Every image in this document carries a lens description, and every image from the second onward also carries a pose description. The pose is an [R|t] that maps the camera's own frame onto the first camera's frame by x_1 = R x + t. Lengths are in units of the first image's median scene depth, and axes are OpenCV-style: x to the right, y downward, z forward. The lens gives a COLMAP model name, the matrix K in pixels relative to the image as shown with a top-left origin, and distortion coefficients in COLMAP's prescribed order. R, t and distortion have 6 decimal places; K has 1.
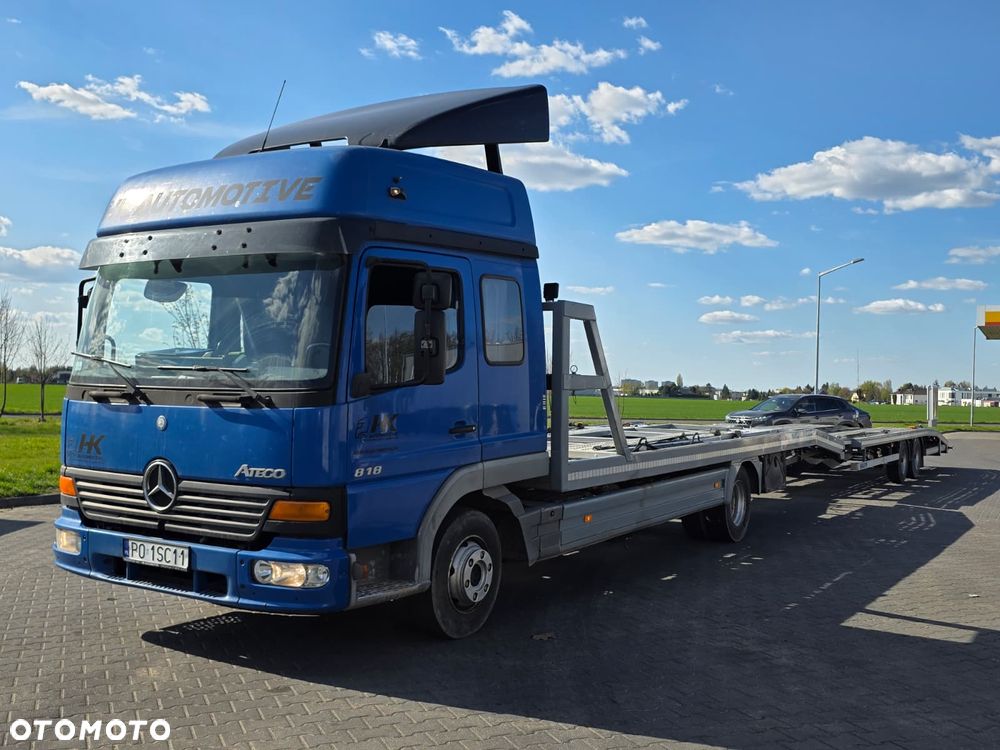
lens RADIAL K [[1330.2, 0, 506.5], [0, 1330.2, 373.4], [0, 0, 1]] dist [0.208503, -0.599122]
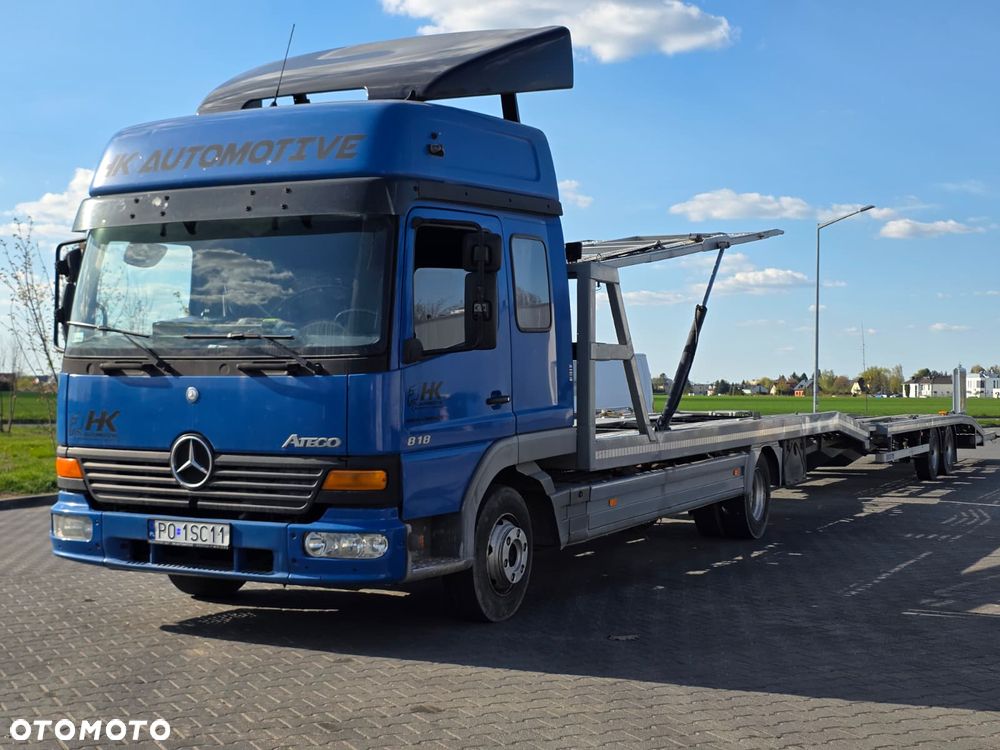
lens RADIAL K [[1872.2, 0, 534.2], [0, 1872.2, 377.6], [0, 0, 1]] dist [0.372240, -2.489509]
pose [[0.995907, -0.015368, 0.089067, -0.128181], [0.014846, 0.999869, 0.006518, 0.018621], [-0.089155, -0.005169, 0.996004, -0.325676]]
